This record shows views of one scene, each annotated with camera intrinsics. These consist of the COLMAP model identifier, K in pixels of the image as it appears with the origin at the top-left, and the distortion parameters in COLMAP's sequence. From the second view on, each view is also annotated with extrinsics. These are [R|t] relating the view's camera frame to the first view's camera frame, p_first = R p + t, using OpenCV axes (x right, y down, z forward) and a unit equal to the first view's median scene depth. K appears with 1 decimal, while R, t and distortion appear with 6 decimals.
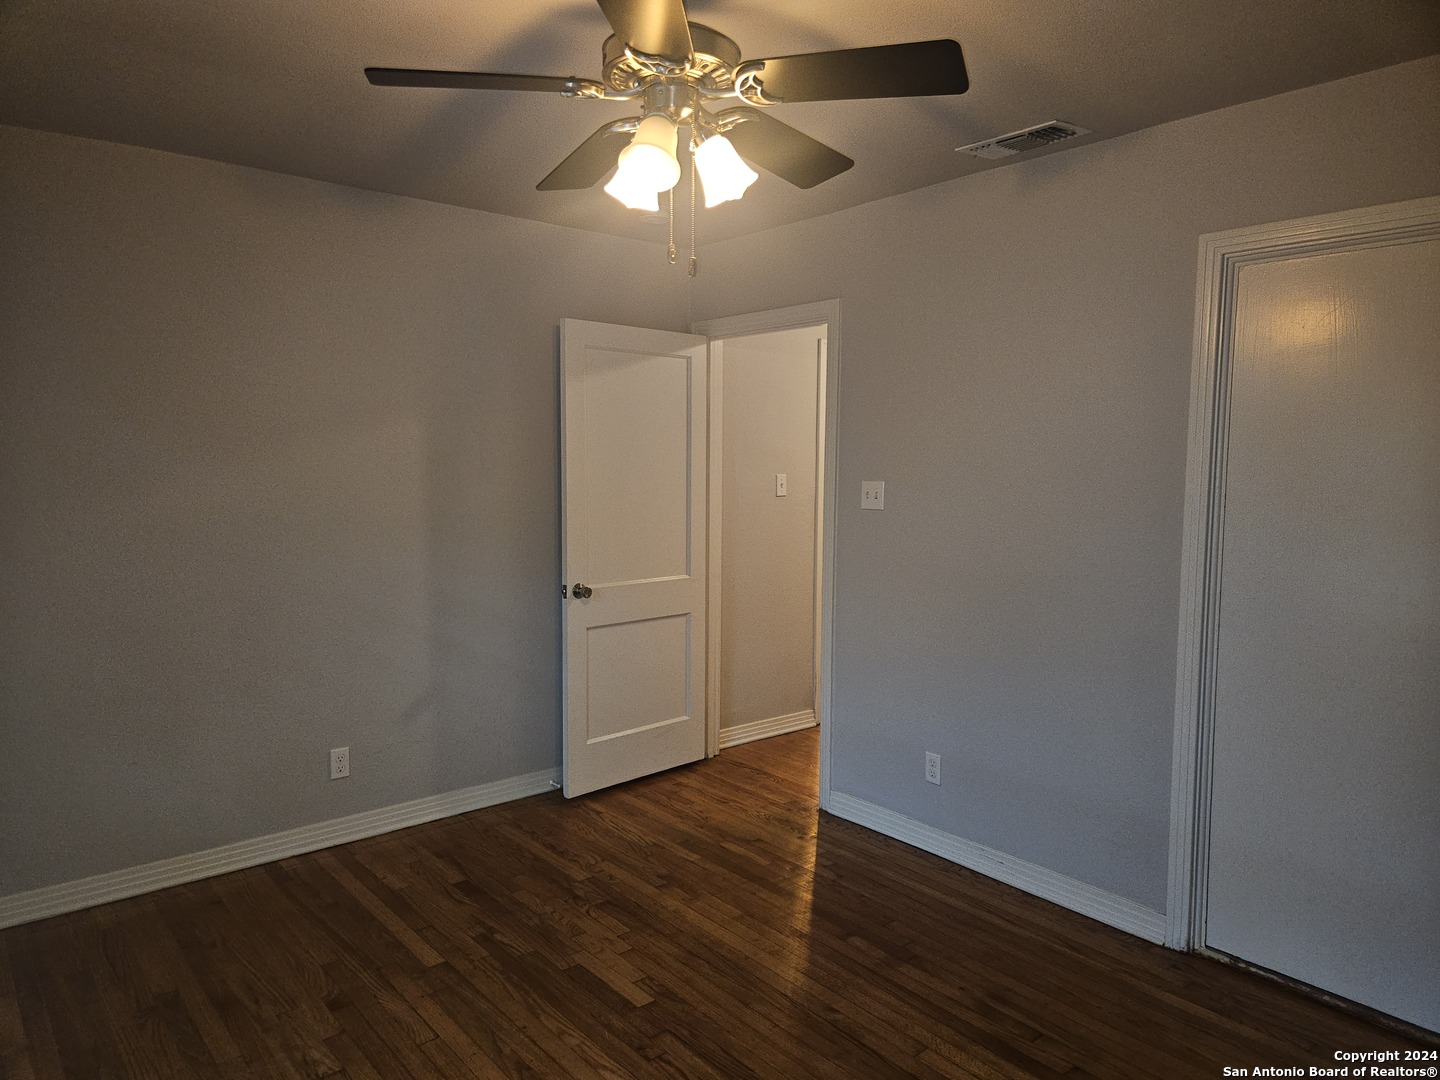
lens RADIAL K [[963.7, 0, 721.6], [0, 963.7, 530.2], [0, 0, 1]] dist [0.081207, -0.092873]
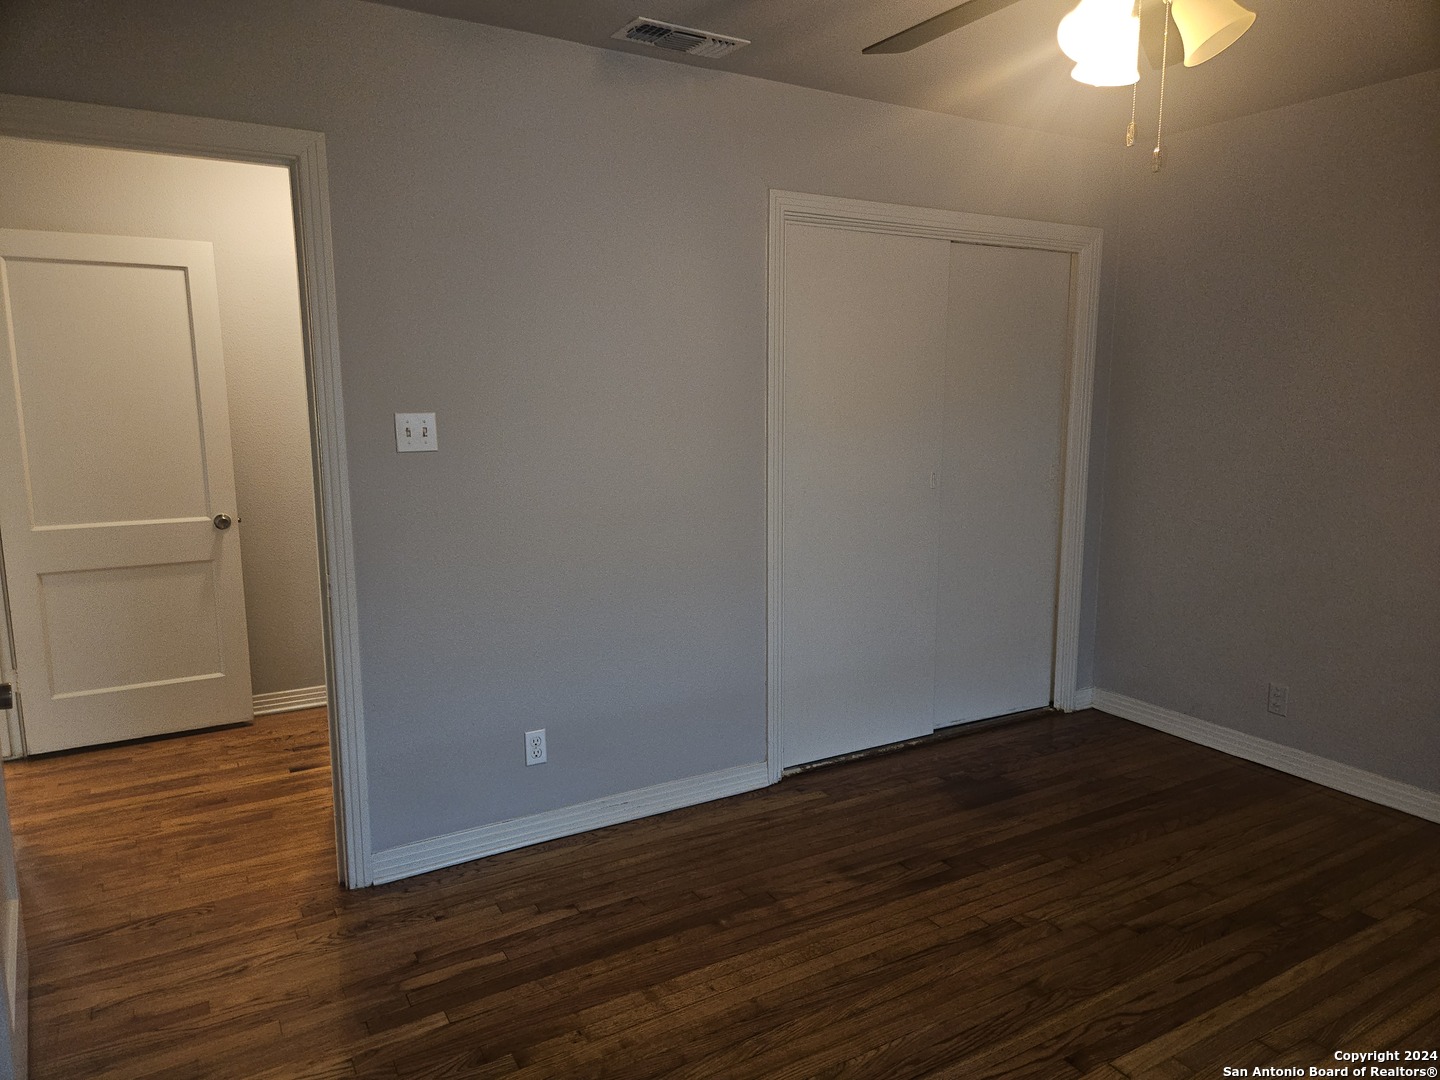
lens RADIAL K [[963.7, 0, 721.6], [0, 963.7, 530.2], [0, 0, 1]] dist [0.081207, -0.092873]
pose [[0.164235, -0.148894, 0.975119, -0.607479], [0.079921, 0.987301, 0.137294, -0.051488], [-0.983178, 0.055384, 0.174049, 0.738380]]
